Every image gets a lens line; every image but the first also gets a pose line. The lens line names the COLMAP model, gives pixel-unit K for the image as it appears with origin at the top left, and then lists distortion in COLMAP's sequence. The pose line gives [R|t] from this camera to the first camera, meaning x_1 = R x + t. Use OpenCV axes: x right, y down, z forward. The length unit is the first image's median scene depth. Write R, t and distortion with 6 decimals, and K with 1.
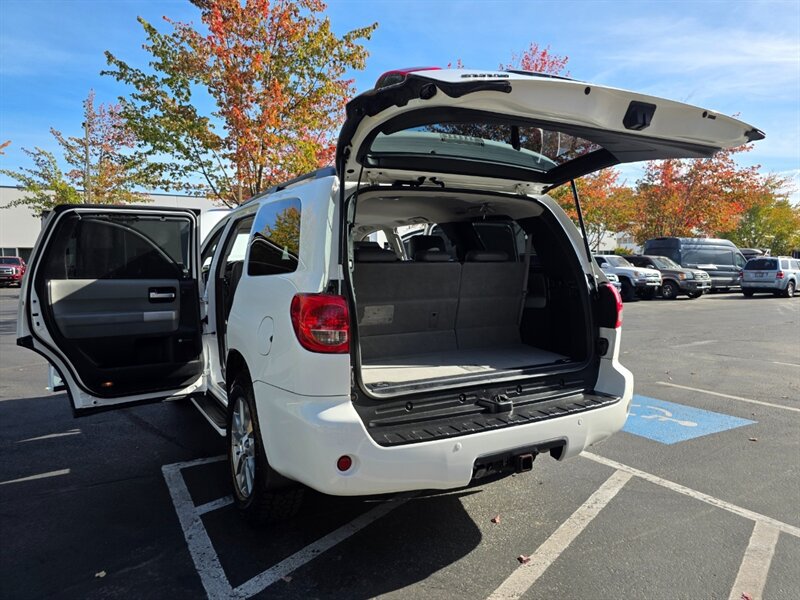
lens RADIAL K [[539.4, 0, 400.0], [0, 539.4, 300.0], [0, 0, 1]] dist [0.033150, -0.000096]
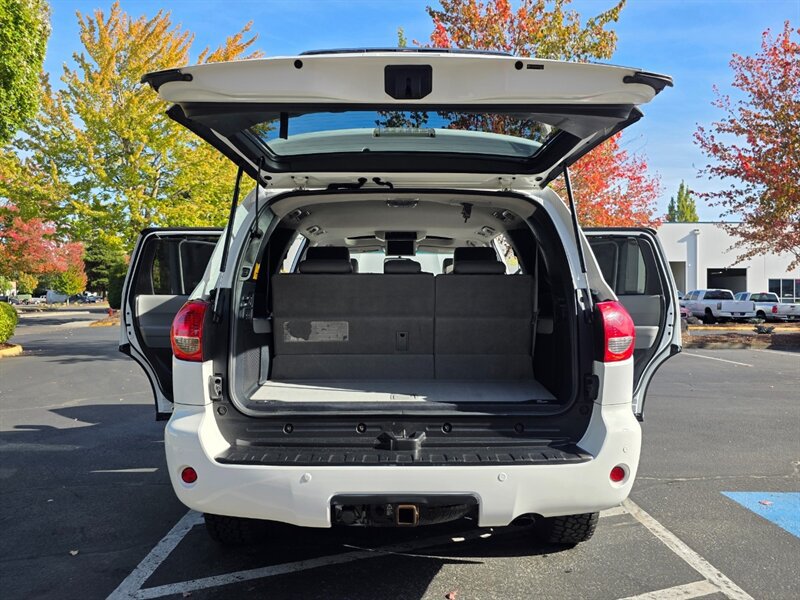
lens RADIAL K [[632.1, 0, 407.5], [0, 632.1, 297.1], [0, 0, 1]] dist [0.039937, -0.013241]
pose [[0.880311, 0.008552, -0.474321, 0.527233], [-0.039950, 0.997622, -0.056156, 0.021706], [0.472713, 0.068383, 0.878559, 0.109704]]
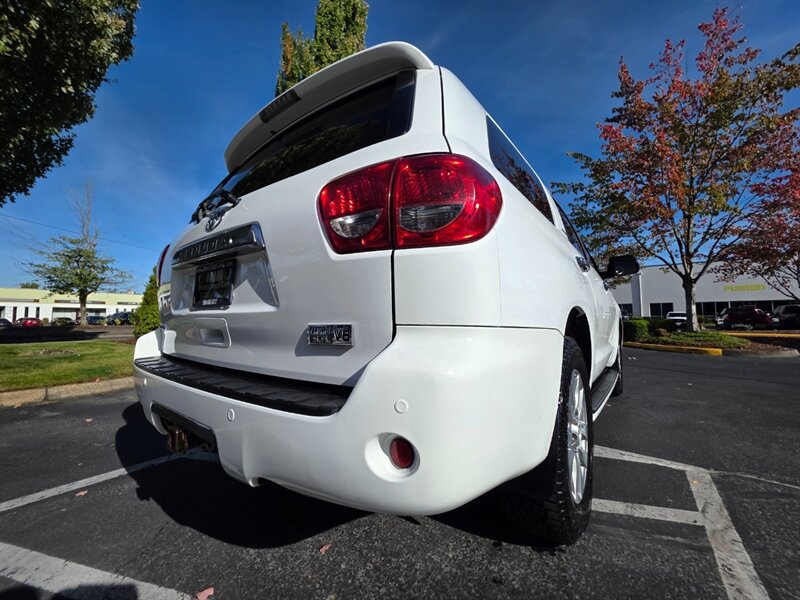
lens RADIAL K [[319.9, 0, 400.0], [0, 319.9, 300.0], [0, 0, 1]] dist [0.001531, 0.000329]
pose [[0.399498, -0.046120, -0.915573, 0.575928], [-0.063709, 0.994922, -0.077916, 0.102900], [0.914518, 0.089457, 0.394531, 0.841116]]
